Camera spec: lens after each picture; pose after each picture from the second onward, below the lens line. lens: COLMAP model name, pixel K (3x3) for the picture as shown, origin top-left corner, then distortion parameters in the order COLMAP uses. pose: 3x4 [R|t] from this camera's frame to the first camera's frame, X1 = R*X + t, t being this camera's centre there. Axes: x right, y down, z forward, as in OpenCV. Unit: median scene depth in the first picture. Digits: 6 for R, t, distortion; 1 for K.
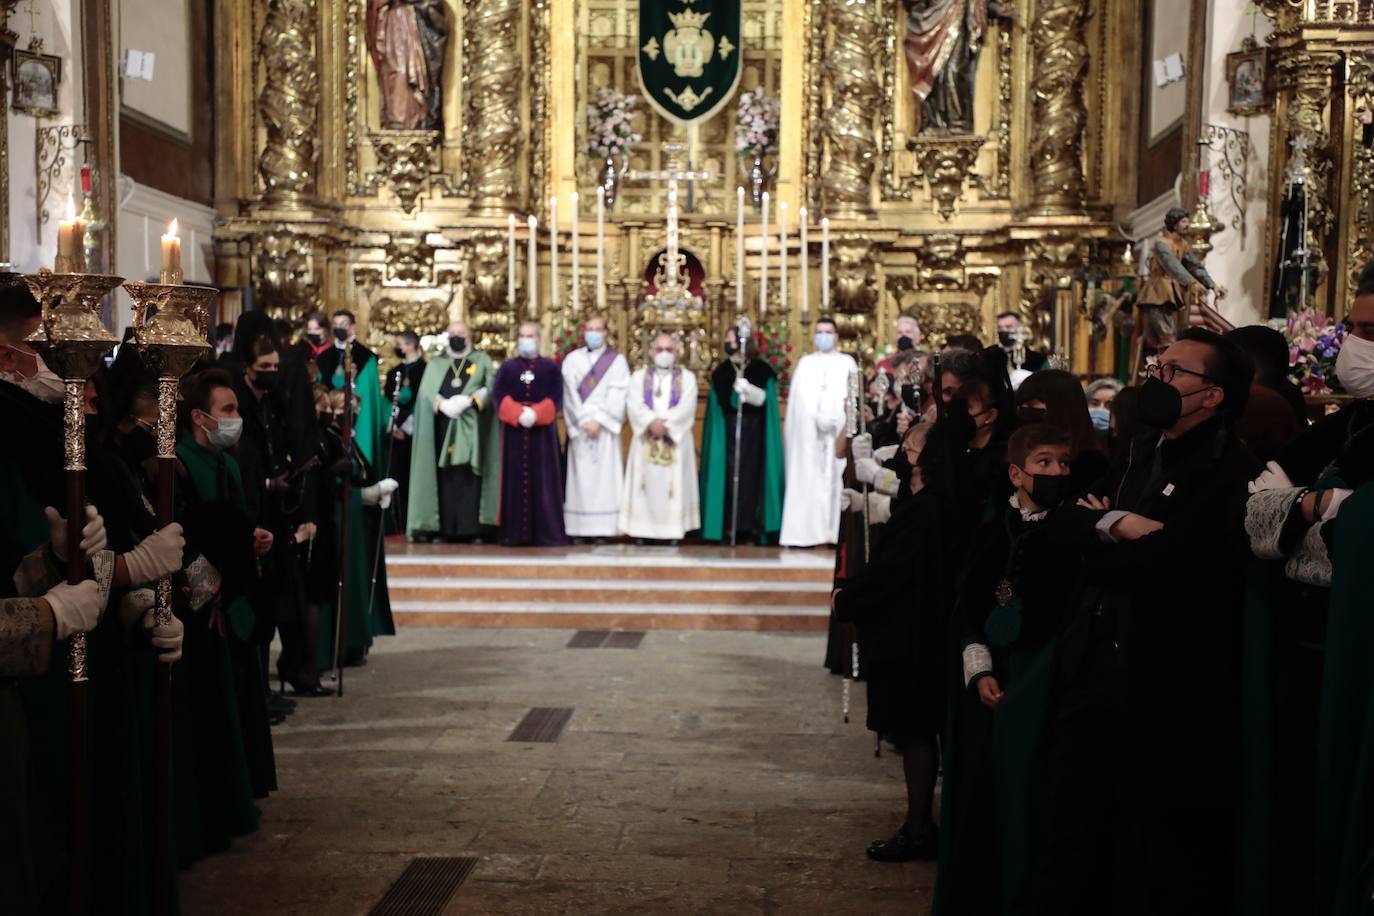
lens RADIAL K [[2140.5, 0, 693.3], [0, 2140.5, 457.6], [0, 0, 1]] dist [0.287707, -0.028857]
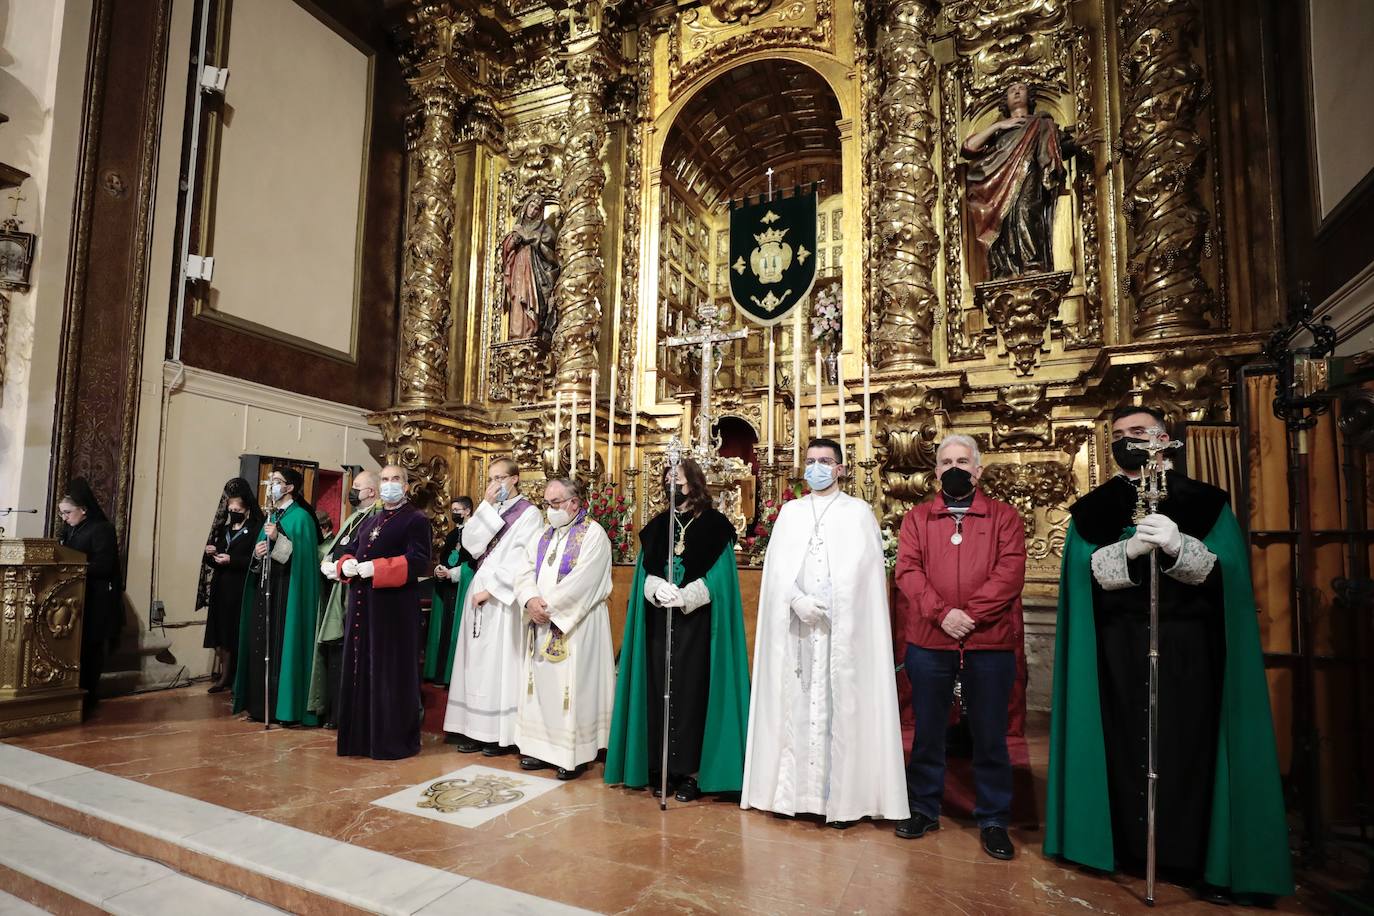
lens RADIAL K [[751.3, 0, 603.6], [0, 751.3, 501.7], [0, 0, 1]] dist [-0.036027, 0.008833]
pose [[0.906002, -0.019491, -0.422825, 0.088902], [-0.024788, 0.994782, -0.098971, -0.020305], [0.422547, 0.100149, 0.900791, 0.656831]]
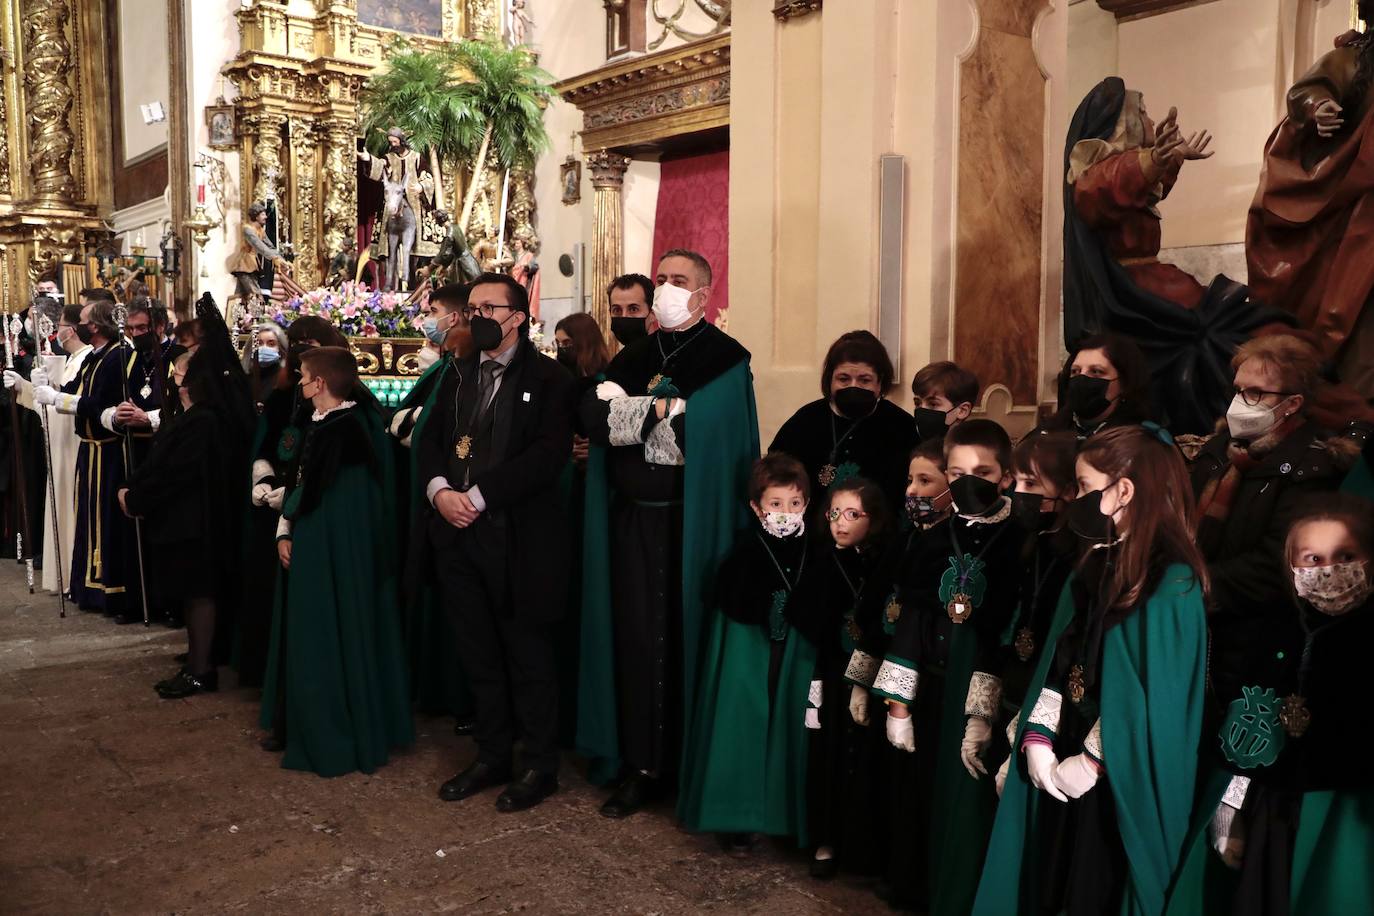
lens RADIAL K [[1314.2, 0, 687.0], [0, 1314.2, 458.0], [0, 0, 1]] dist [0.071673, 0.006671]
pose [[0.778840, -0.050135, 0.625216, -0.058198], [0.016176, 0.998074, 0.059884, 0.001482], [-0.627015, -0.036526, 0.778151, 0.078813]]
